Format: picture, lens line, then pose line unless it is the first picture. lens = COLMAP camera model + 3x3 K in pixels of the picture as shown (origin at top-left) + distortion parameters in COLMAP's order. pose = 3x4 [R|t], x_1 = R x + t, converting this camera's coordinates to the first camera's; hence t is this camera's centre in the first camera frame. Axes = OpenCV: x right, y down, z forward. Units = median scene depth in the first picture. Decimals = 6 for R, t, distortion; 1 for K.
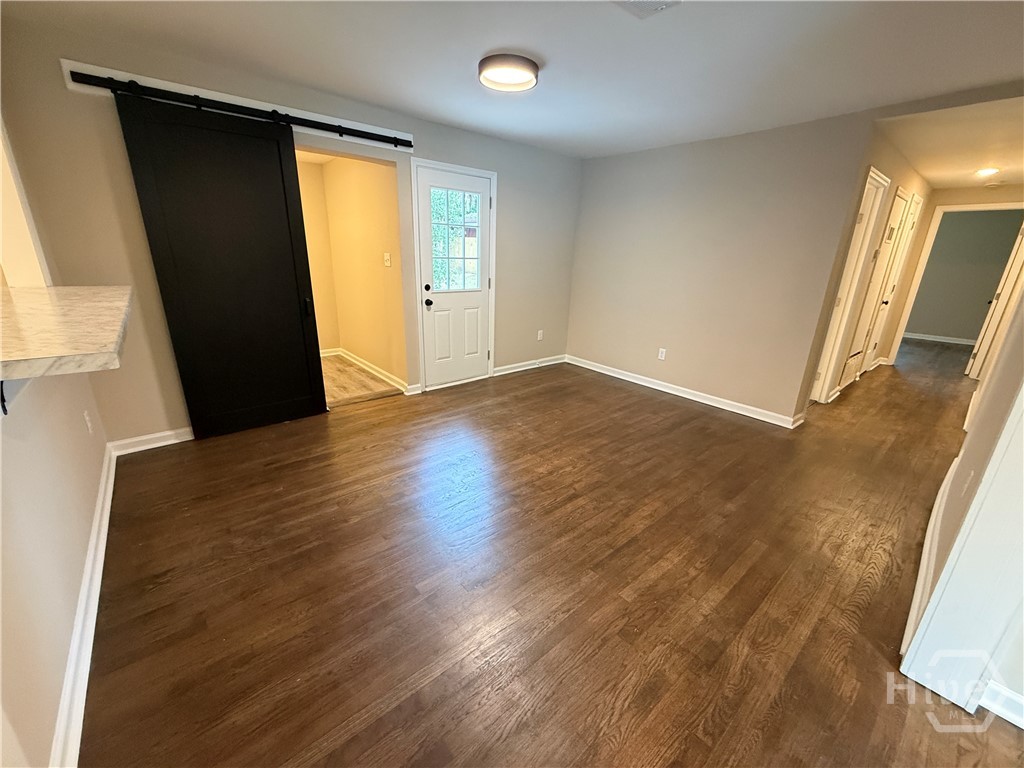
lens RADIAL K [[406.4, 0, 509.4], [0, 406.4, 384.0], [0, 0, 1]] dist [-0.000291, -0.000143]
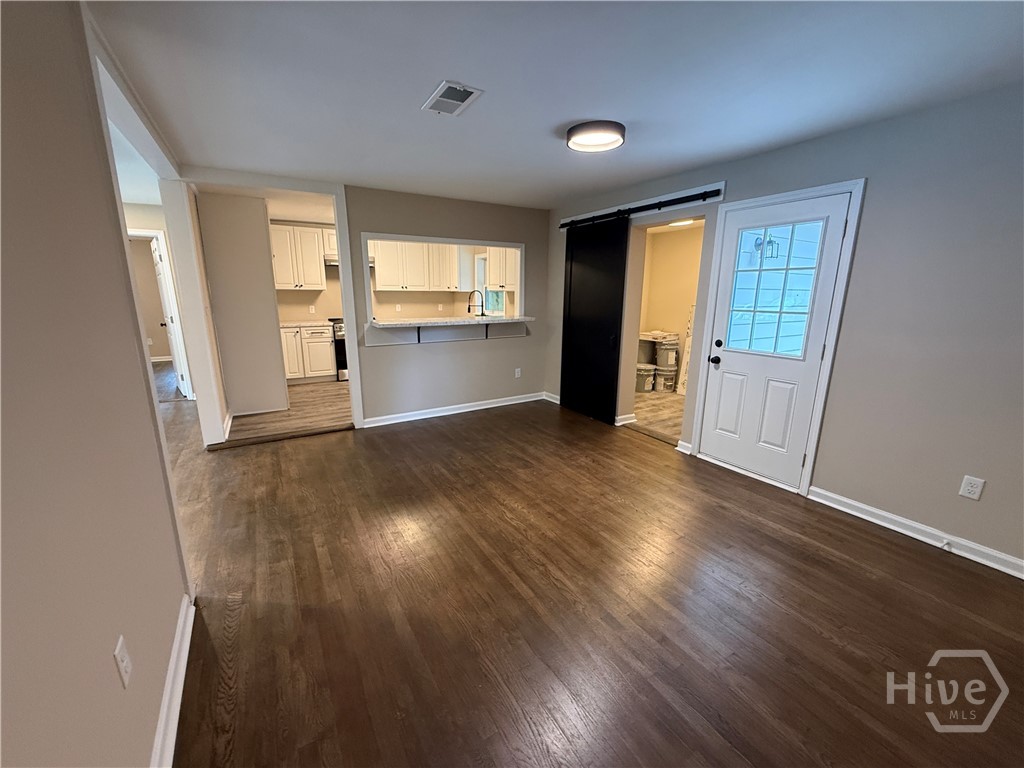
lens RADIAL K [[406.4, 0, 509.4], [0, 406.4, 384.0], [0, 0, 1]] dist [-0.000291, -0.000143]
pose [[-0.151260, 0.191539, -0.969759, 0.725562], [-0.313132, 0.921239, 0.230797, -0.217270], [0.937586, 0.338573, -0.079370, 0.676802]]
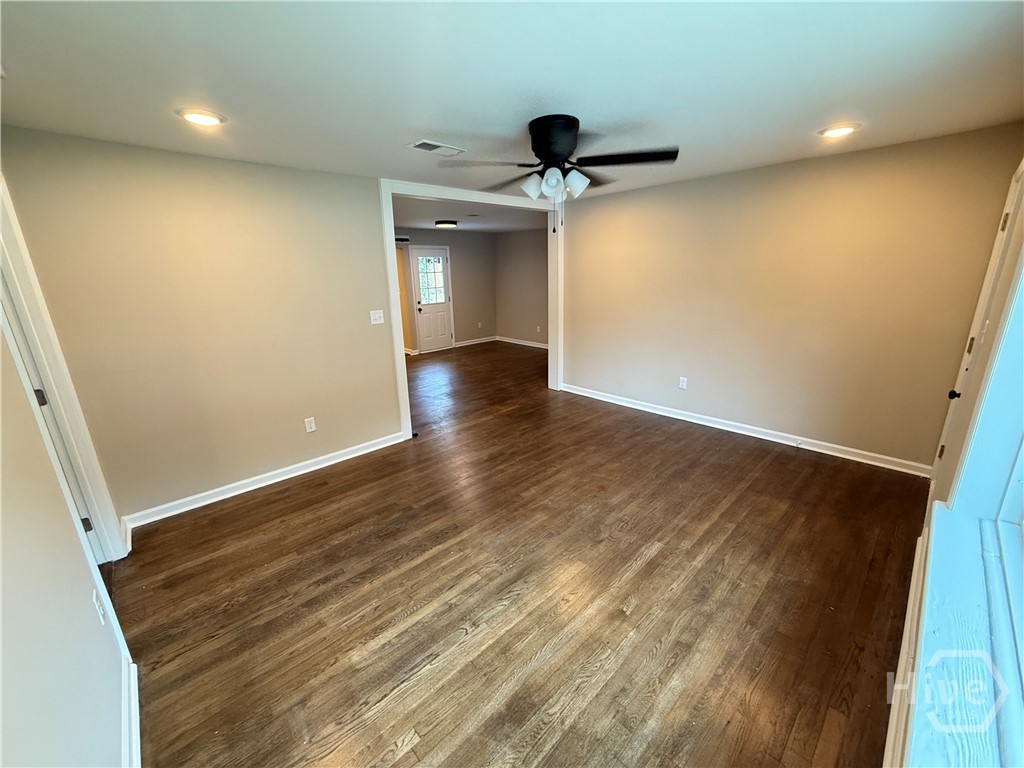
lens RADIAL K [[406.4, 0, 509.4], [0, 406.4, 384.0], [0, 0, 1]] dist [-0.000291, -0.000143]
pose [[0.997053, -0.066247, 0.038678, 0.155134], [0.067591, 0.997115, -0.034552, 0.285404], [-0.036278, 0.037064, 0.998654, -1.097754]]
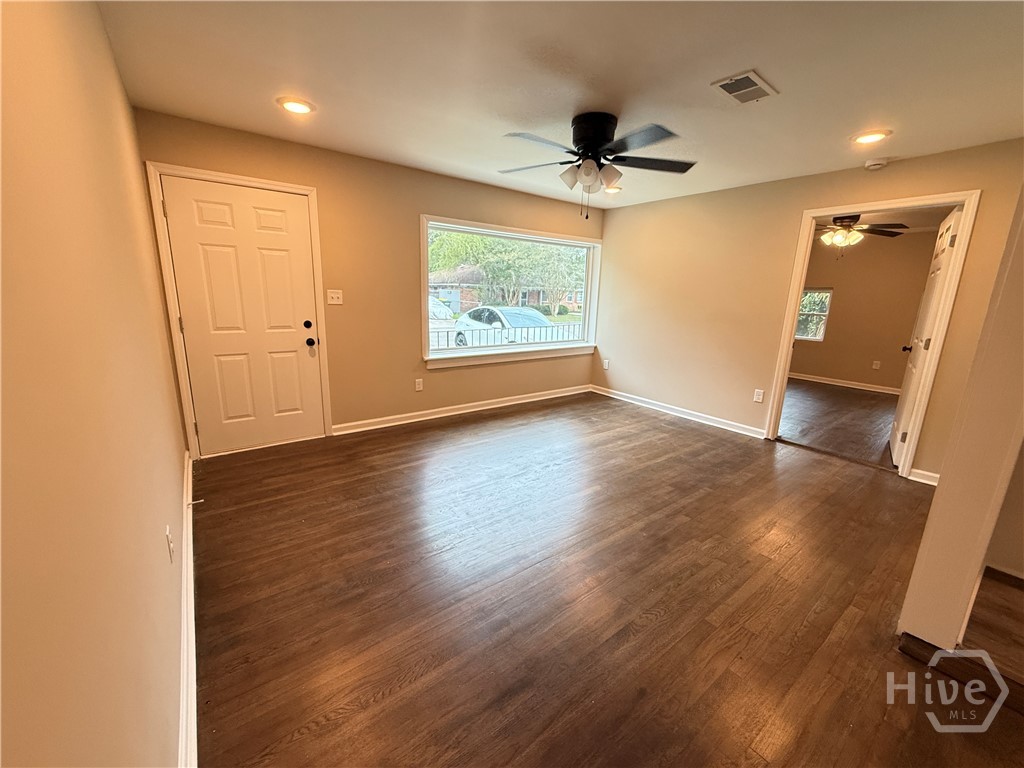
lens RADIAL K [[406.4, 0, 509.4], [0, 406.4, 384.0], [0, 0, 1]] dist [-0.000291, -0.000143]
pose [[-0.997121, -0.066468, 0.036482, 0.350262], [-0.038698, 0.859897, 0.508999, -0.066518], [-0.065203, 0.506122, -0.859993, 0.246749]]
